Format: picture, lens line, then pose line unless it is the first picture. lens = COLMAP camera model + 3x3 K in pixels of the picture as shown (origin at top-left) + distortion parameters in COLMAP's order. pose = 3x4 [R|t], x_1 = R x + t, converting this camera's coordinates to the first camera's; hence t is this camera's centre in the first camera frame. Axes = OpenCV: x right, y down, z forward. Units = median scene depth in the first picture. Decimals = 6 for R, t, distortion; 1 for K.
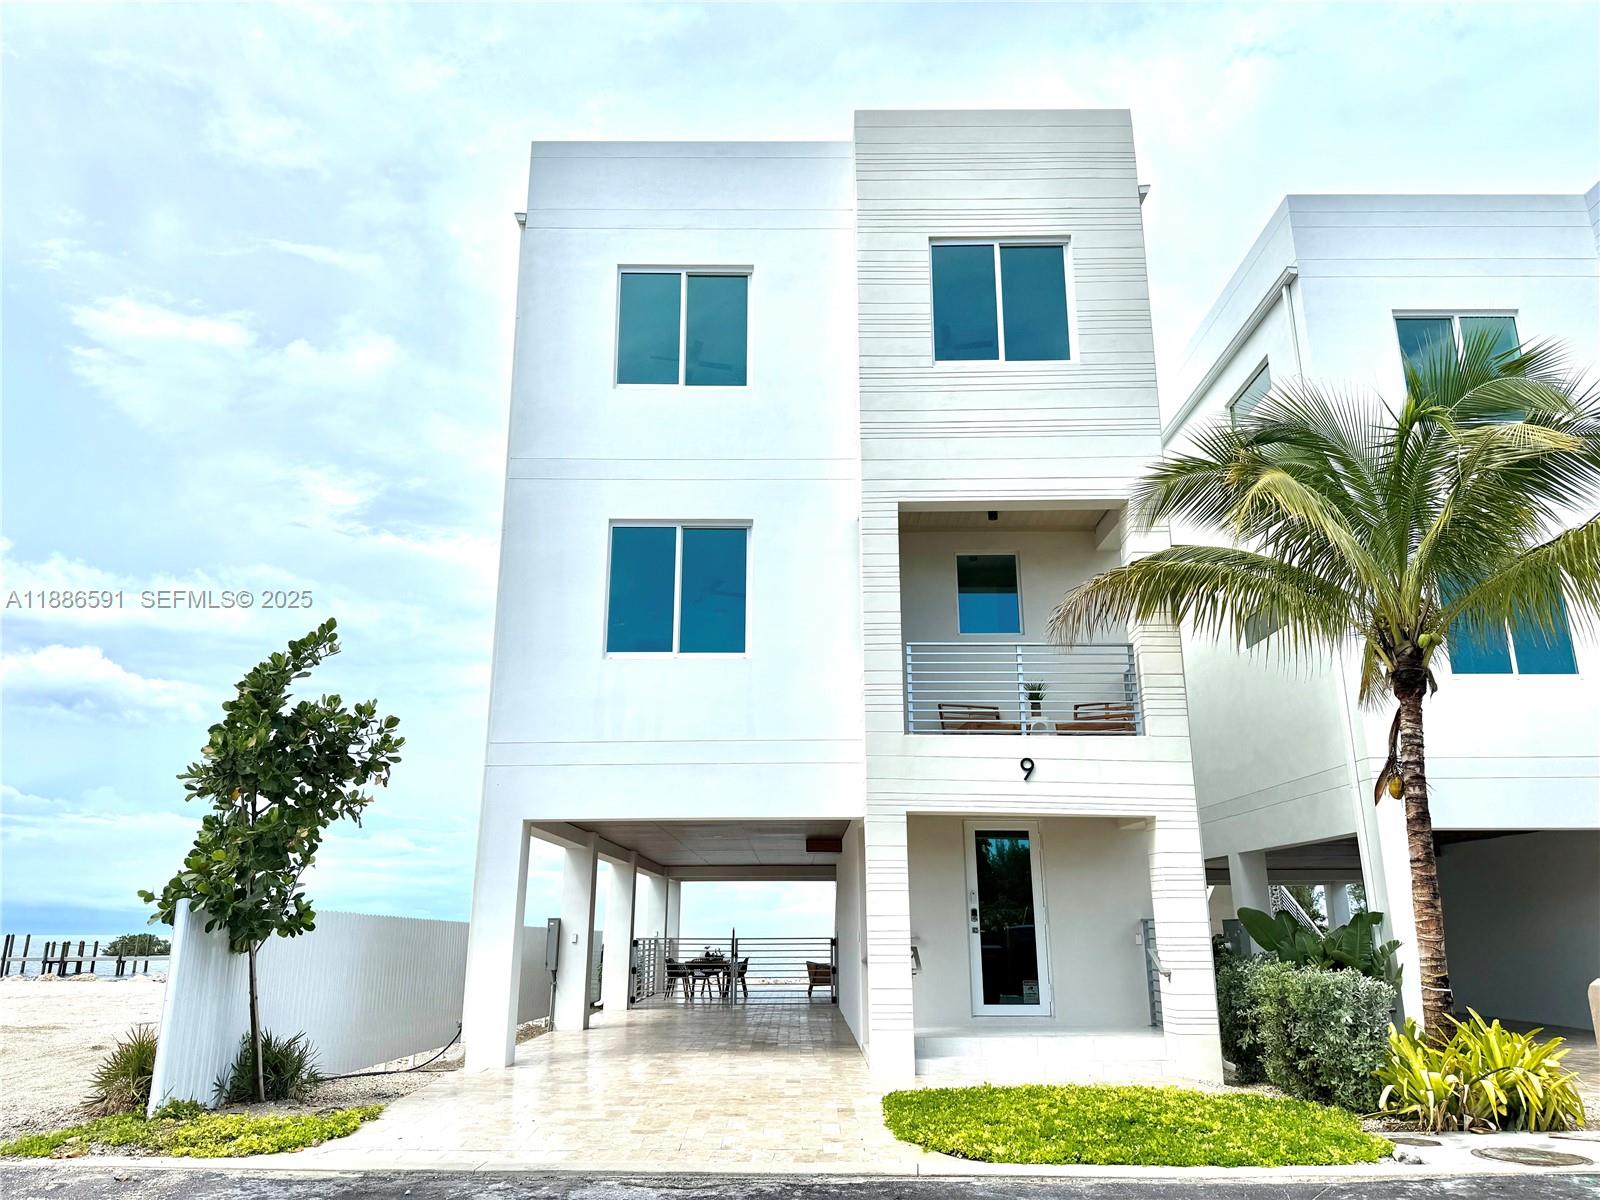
lens RADIAL K [[1131.6, 0, 791.3], [0, 1131.6, 600.5], [0, 0, 1]] dist [0.013742, -0.007965]
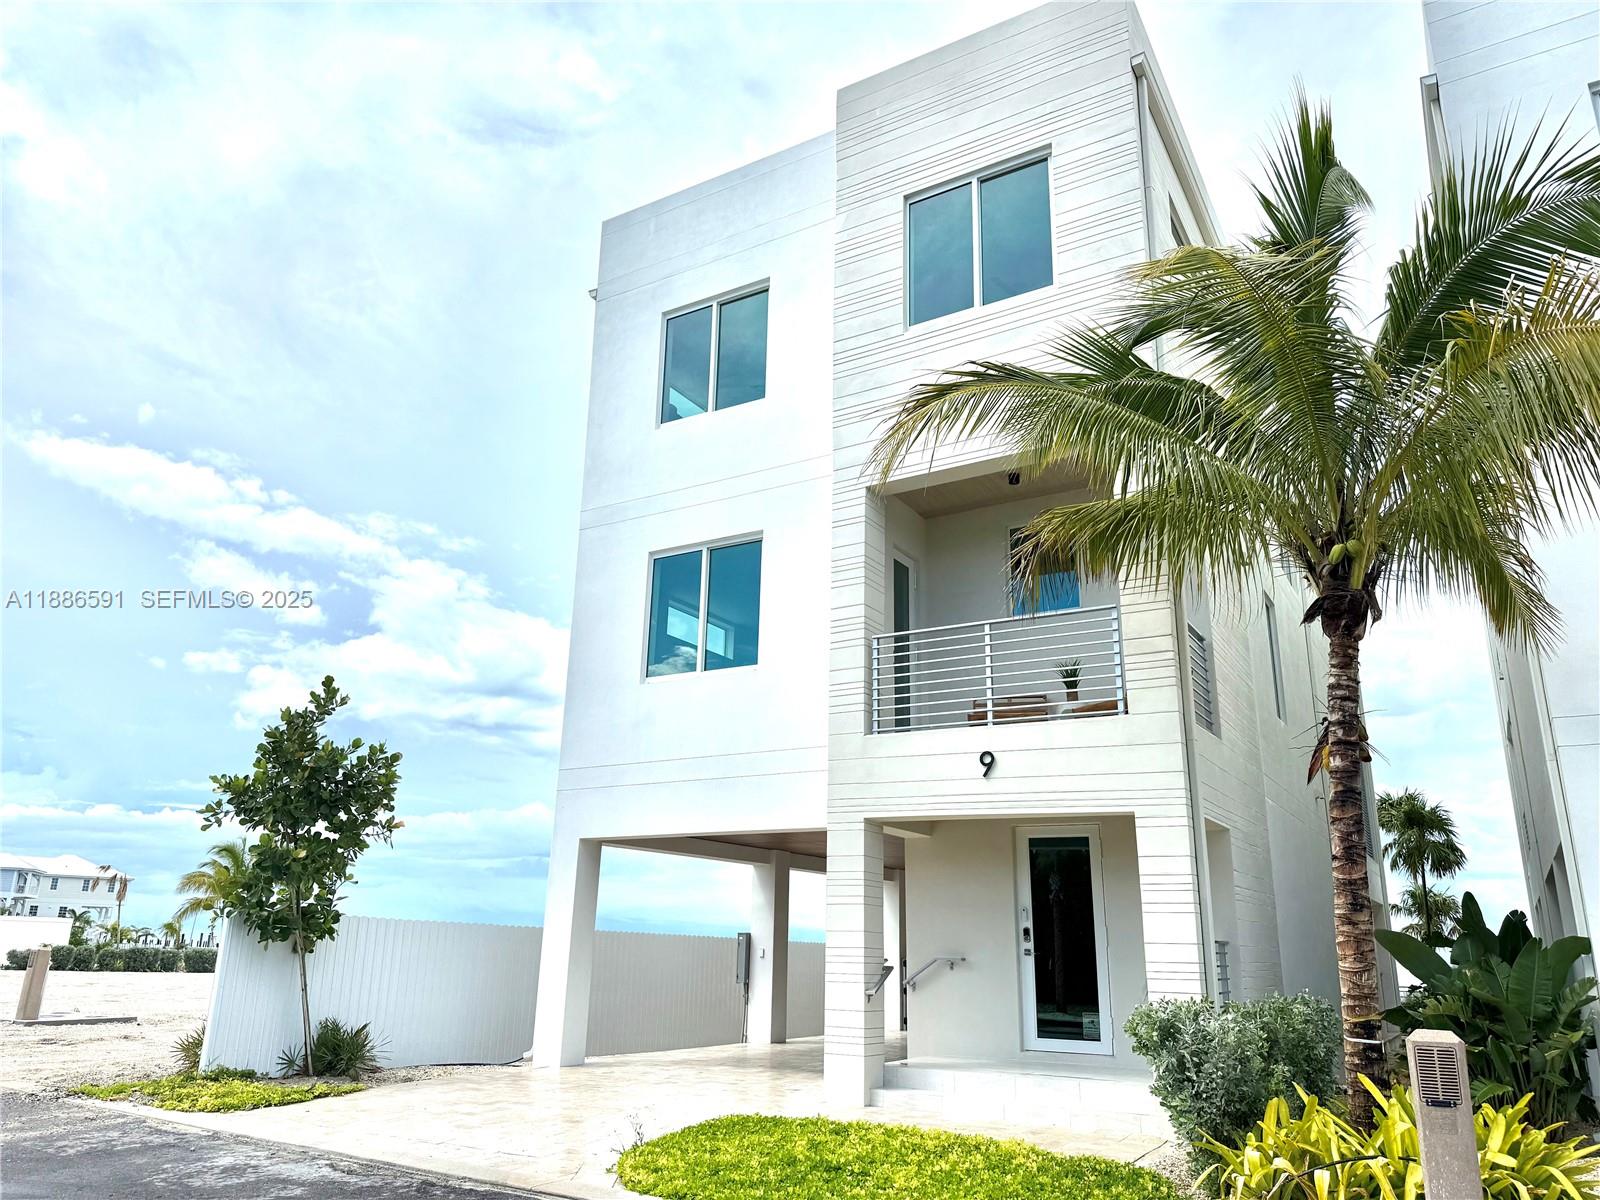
lens RADIAL K [[1131.6, 0, 793.9], [0, 1131.6, 599.1], [0, 0, 1]] dist [0.013742, -0.007965]
pose [[0.852830, -0.136189, -0.504116, 0.493935], [0.124217, 0.990589, -0.057468, 0.050143], [0.507198, -0.013609, 0.861722, 0.160804]]
